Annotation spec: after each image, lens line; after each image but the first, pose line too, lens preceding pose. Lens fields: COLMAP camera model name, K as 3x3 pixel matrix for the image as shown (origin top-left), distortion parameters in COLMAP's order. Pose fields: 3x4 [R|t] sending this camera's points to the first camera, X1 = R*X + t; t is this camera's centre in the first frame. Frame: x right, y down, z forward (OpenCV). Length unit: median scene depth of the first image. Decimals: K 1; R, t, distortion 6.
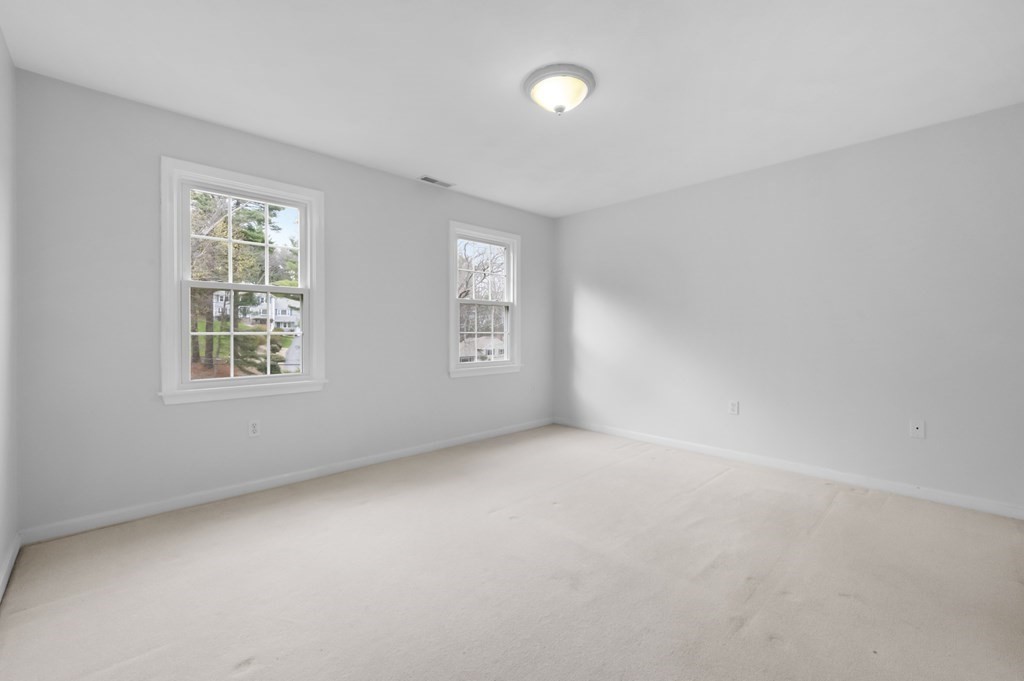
lens RADIAL K [[424.3, 0, 511.8], [0, 424.3, 333.7], [0, 0, 1]] dist [0.002477, -0.004551]
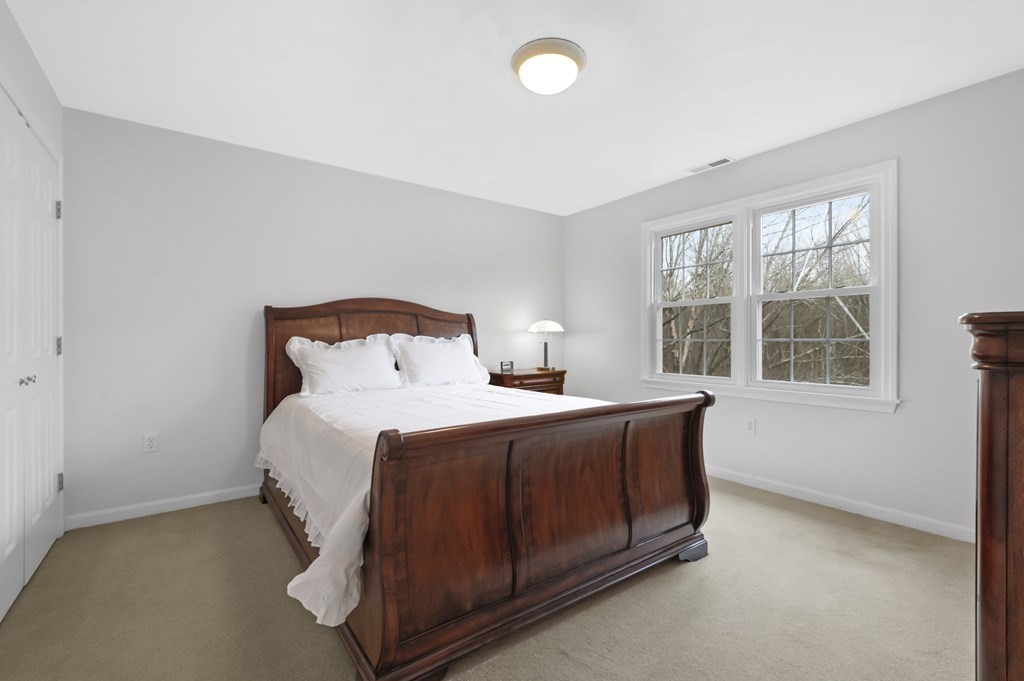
lens RADIAL K [[450.3, 0, 512.0], [0, 450.3, 340.5], [0, 0, 1]] dist [0.000016, 0.000008]
pose [[-0.159061, 0.005896, -0.987251, 0.571207], [-0.000958, 0.999981, 0.006127, -0.005437], [0.987268, 0.001921, -0.159052, 0.523519]]
